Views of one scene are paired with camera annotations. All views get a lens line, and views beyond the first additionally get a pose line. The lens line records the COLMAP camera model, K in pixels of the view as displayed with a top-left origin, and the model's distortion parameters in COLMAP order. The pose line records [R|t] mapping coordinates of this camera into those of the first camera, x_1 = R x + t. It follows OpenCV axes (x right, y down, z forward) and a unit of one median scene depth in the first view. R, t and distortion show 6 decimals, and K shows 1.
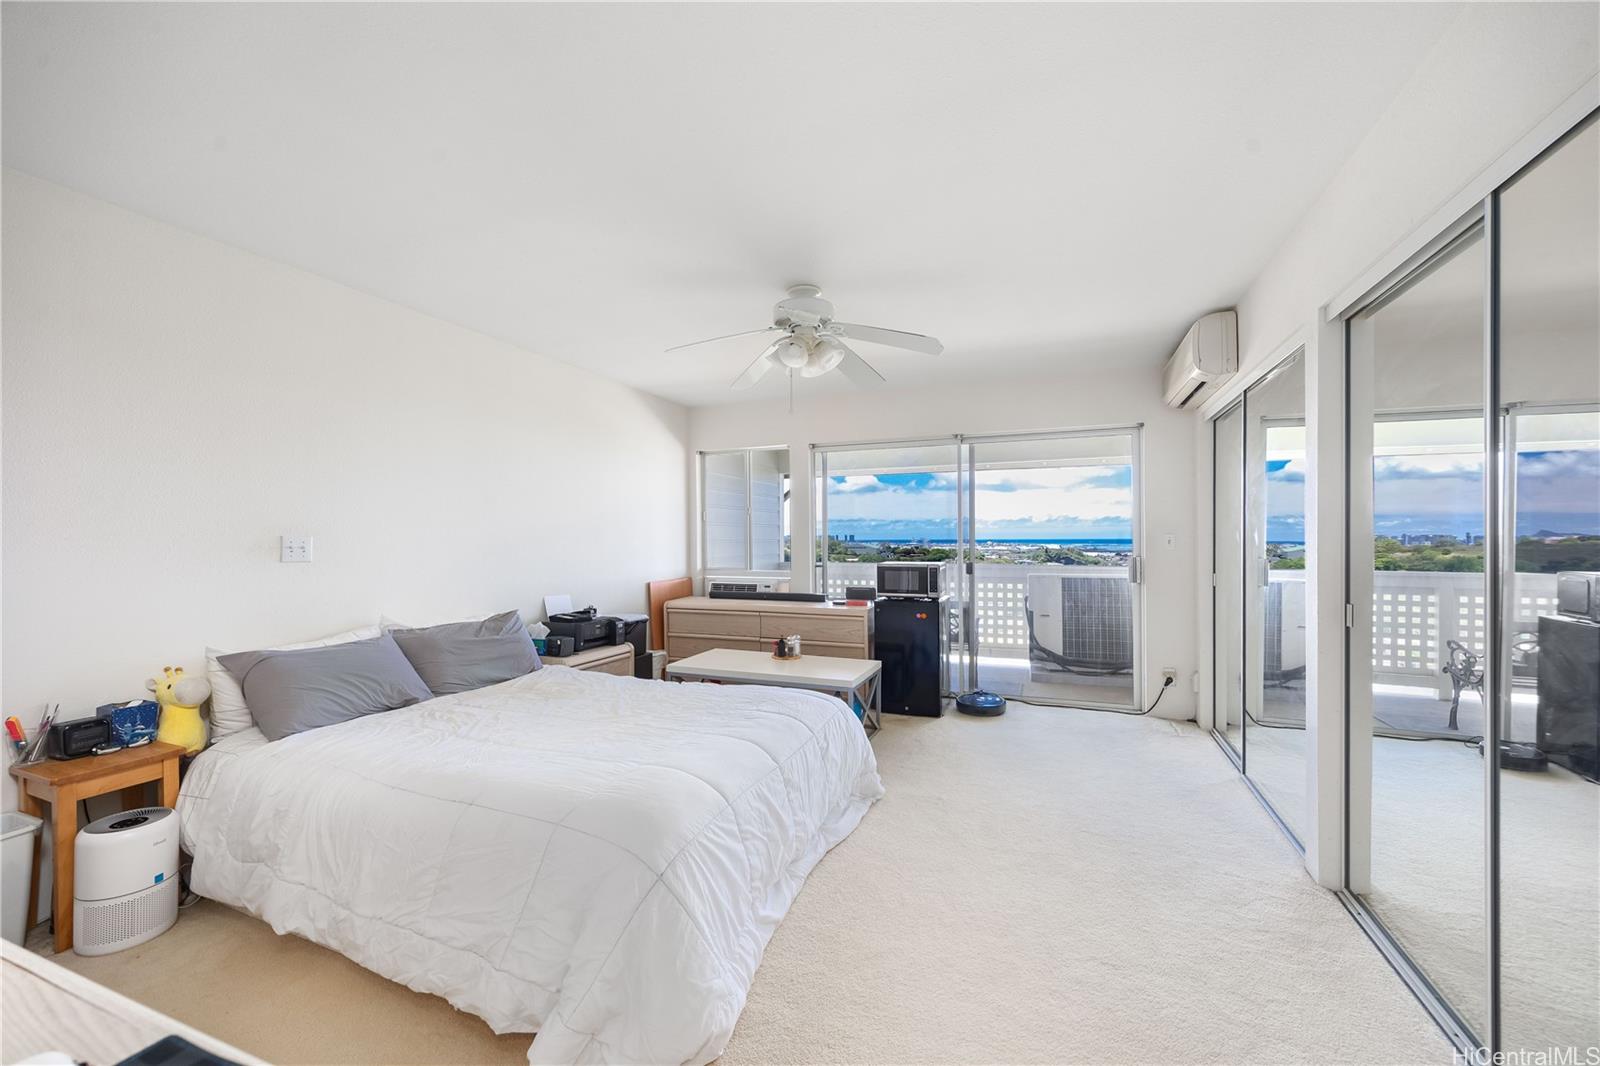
lens RADIAL K [[619.9, 0, 792.4], [0, 619.9, 541.2], [0, 0, 1]] dist [0.005728, -0.000578]
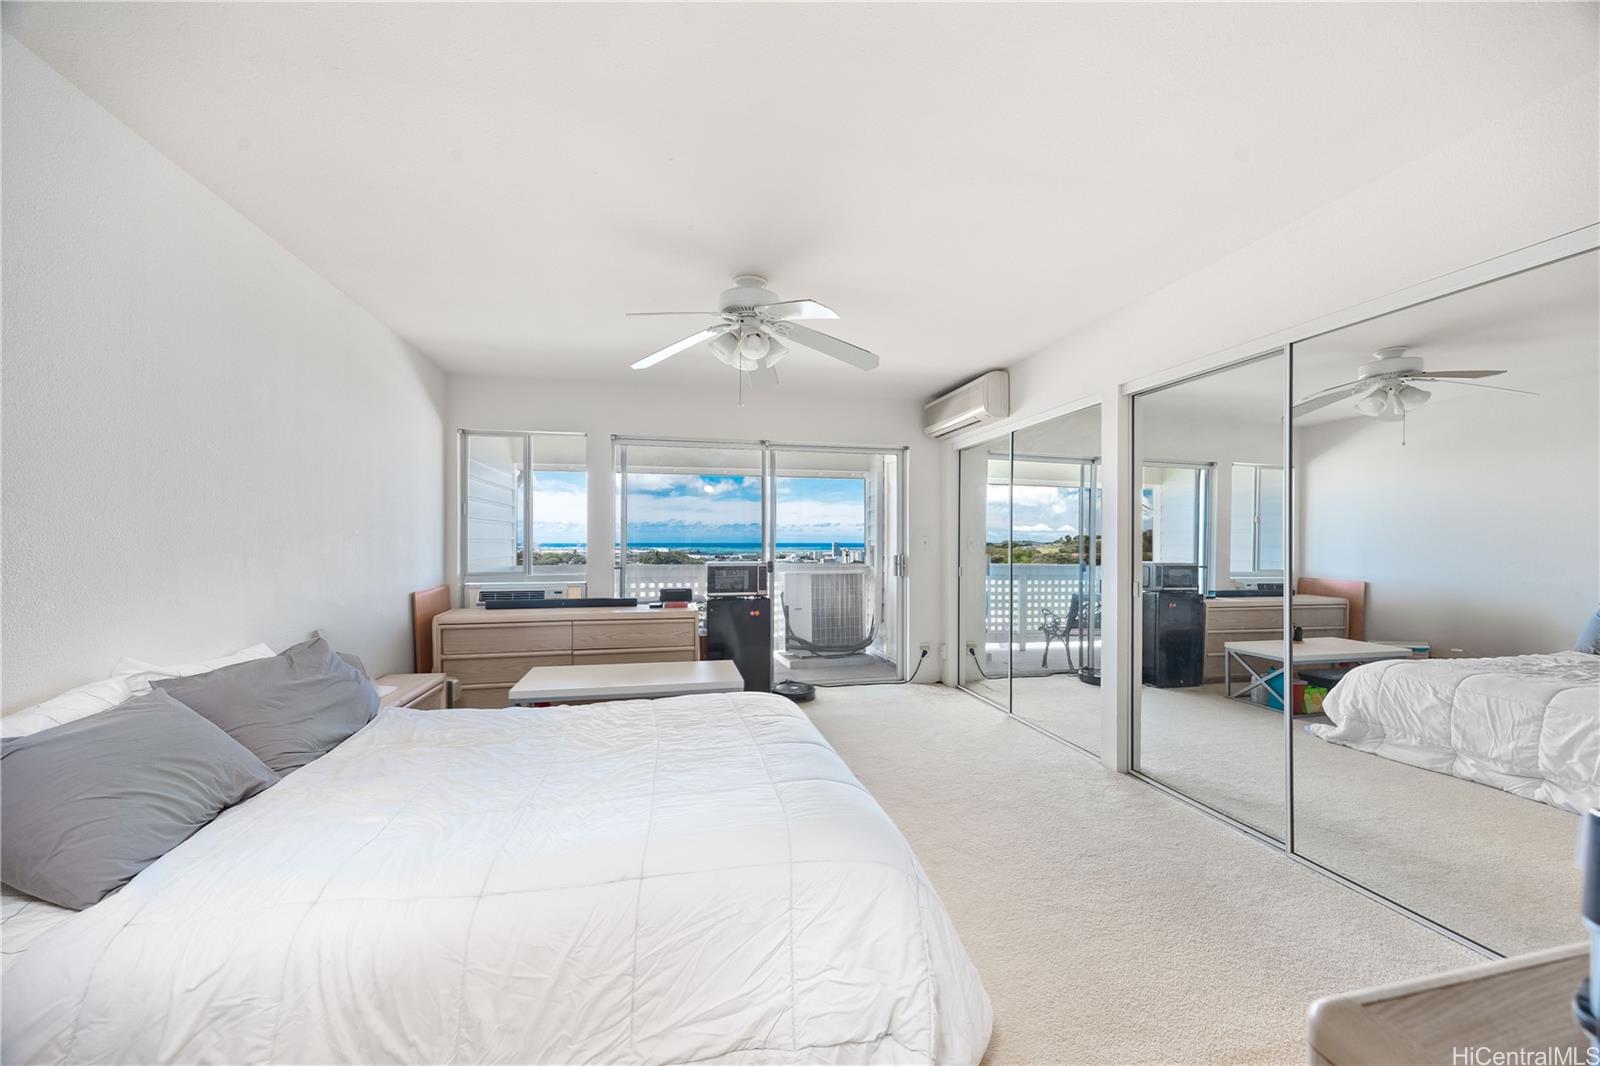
lens RADIAL K [[619.9, 0, 796.0], [0, 619.9, 539.9], [0, 0, 1]] dist [0.005728, -0.000578]
pose [[0.822376, 0.007814, 0.568891, -0.294170], [-0.003263, 0.999954, -0.009018, 0.006425], [-0.568935, 0.005560, 0.822364, 0.099410]]
